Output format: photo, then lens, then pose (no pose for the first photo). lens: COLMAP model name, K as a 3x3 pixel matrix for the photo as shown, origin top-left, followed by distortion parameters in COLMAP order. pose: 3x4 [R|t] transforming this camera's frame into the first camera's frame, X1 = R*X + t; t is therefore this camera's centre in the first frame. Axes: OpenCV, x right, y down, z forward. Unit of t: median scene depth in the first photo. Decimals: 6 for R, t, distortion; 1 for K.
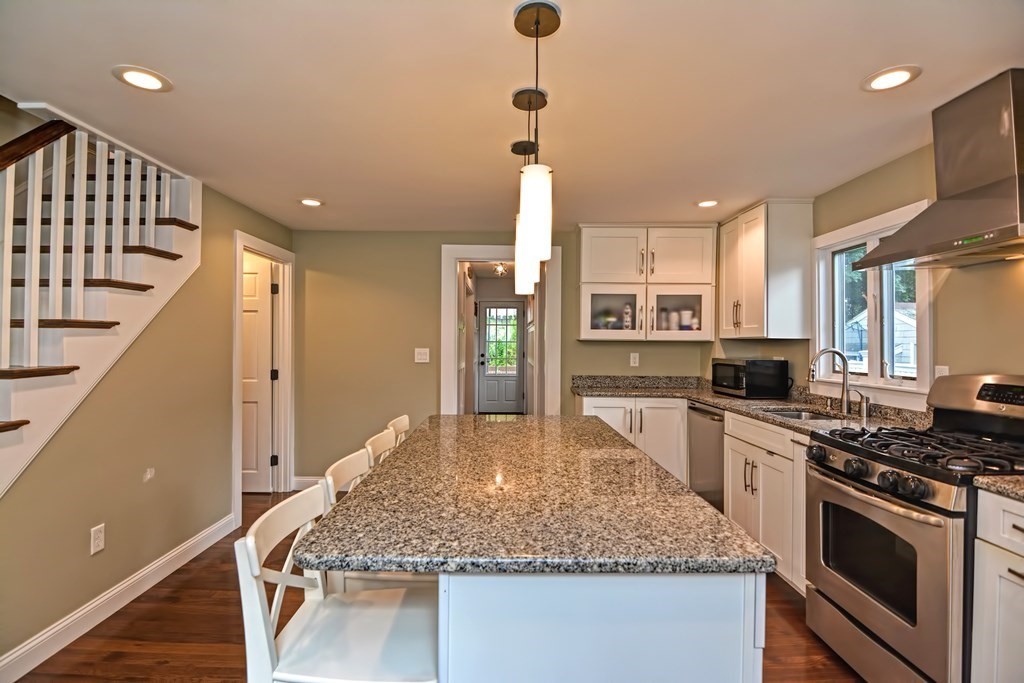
lens RADIAL K [[495.0, 0, 512.4], [0, 495.0, 333.8], [0, 0, 1]] dist [-0.001112, -0.000604]
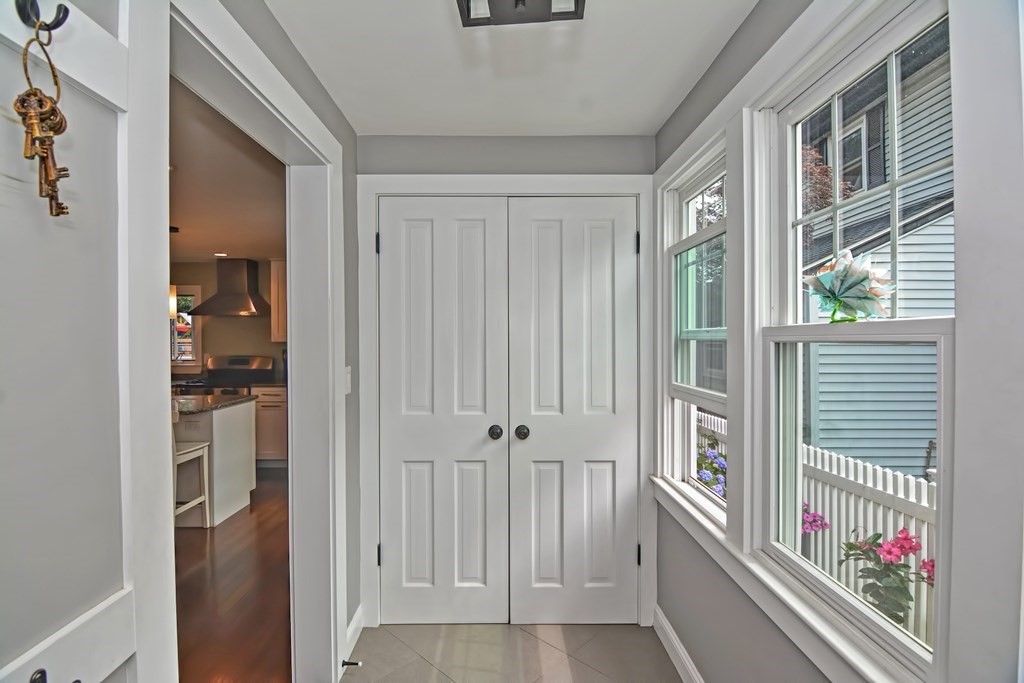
lens RADIAL K [[504.2, 0, 505.4], [0, 504.2, 339.1], [0, 0, 1]] dist [0.002841, -0.017672]
pose [[0.009800, -0.009606, 0.999906, -0.975389], [-0.010607, 0.999897, 0.009710, -0.029467], [-0.999896, -0.010701, 0.009697, -0.307009]]
